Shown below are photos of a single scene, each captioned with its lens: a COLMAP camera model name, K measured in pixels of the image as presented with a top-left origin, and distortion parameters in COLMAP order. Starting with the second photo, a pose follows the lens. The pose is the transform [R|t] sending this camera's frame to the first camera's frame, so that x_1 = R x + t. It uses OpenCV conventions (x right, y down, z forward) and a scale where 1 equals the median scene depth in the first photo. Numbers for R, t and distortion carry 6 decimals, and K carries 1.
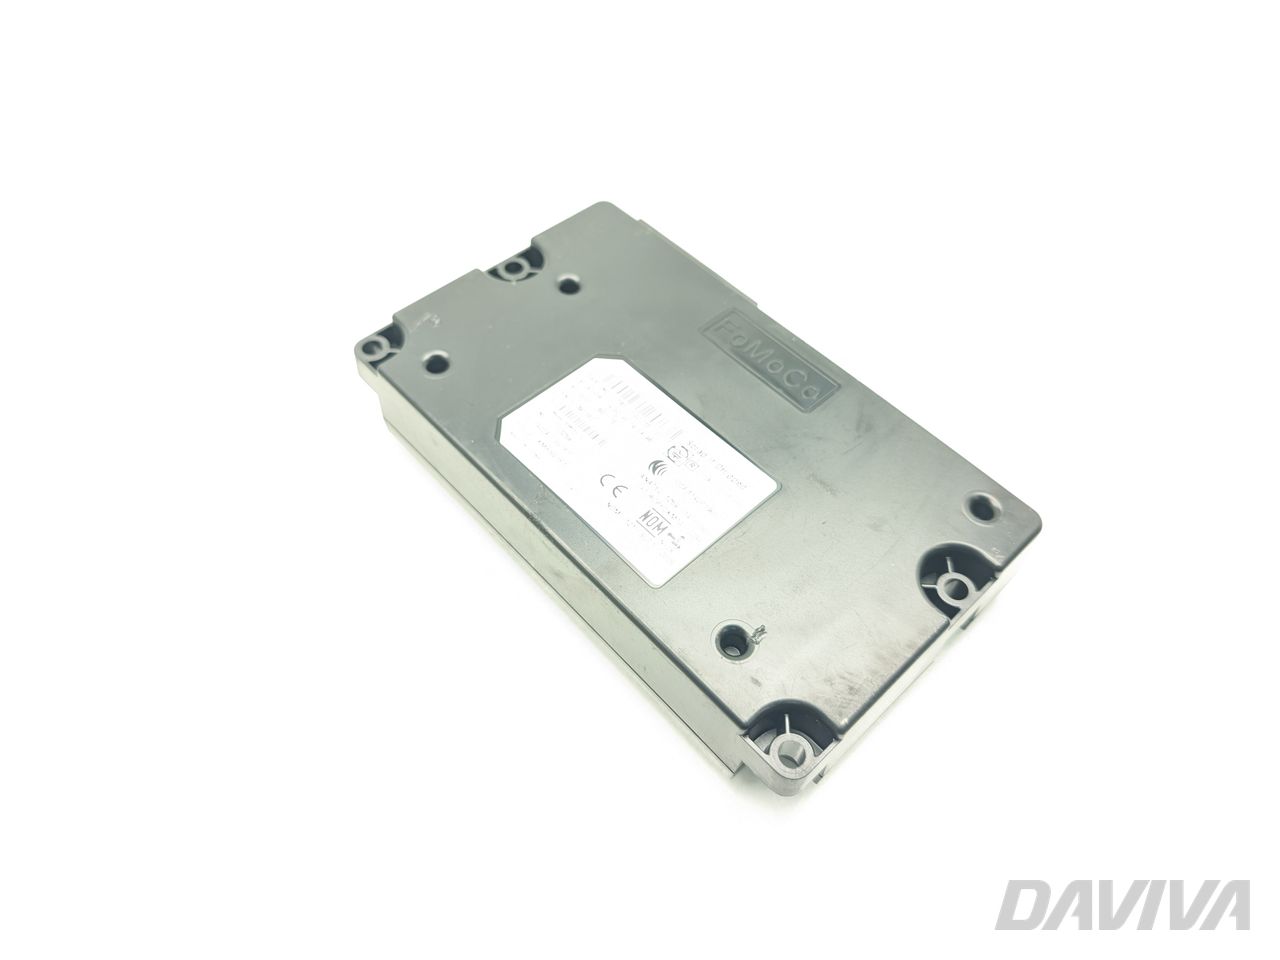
lens RADIAL K [[948.7, 0, 640.0], [0, 948.7, 480.0], [0, 0, 1]] dist [0.000050, -0.000028]
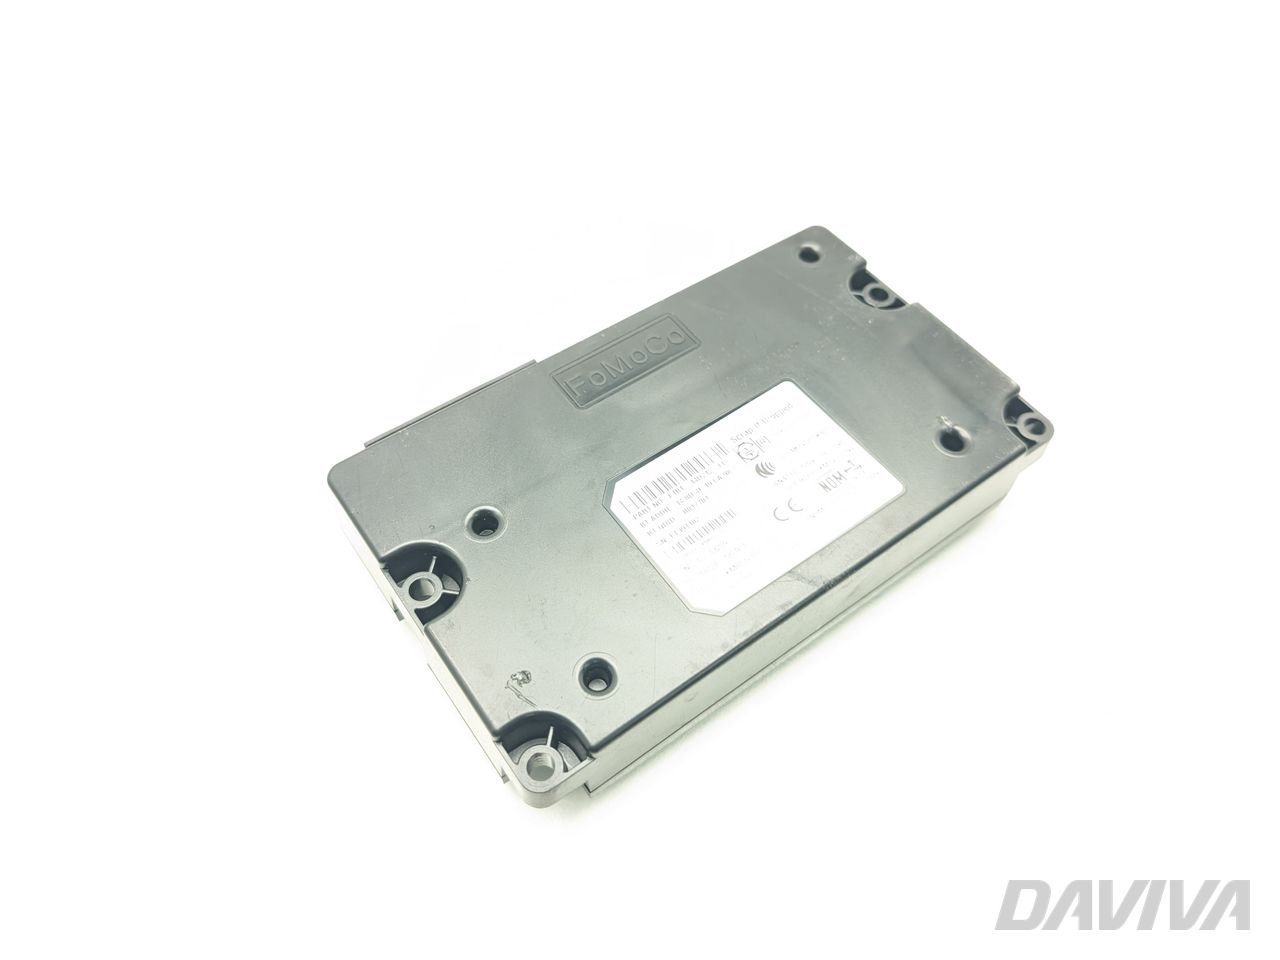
lens RADIAL K [[948.7, 0, 640.0], [0, 948.7, 480.0], [0, 0, 1]] dist [0.000050, -0.000028]
pose [[0.137722, -0.841677, 0.522123, -0.494351], [0.795042, 0.408328, 0.448526, -0.524338], [-0.590712, 0.353338, 0.725405, 0.344638]]
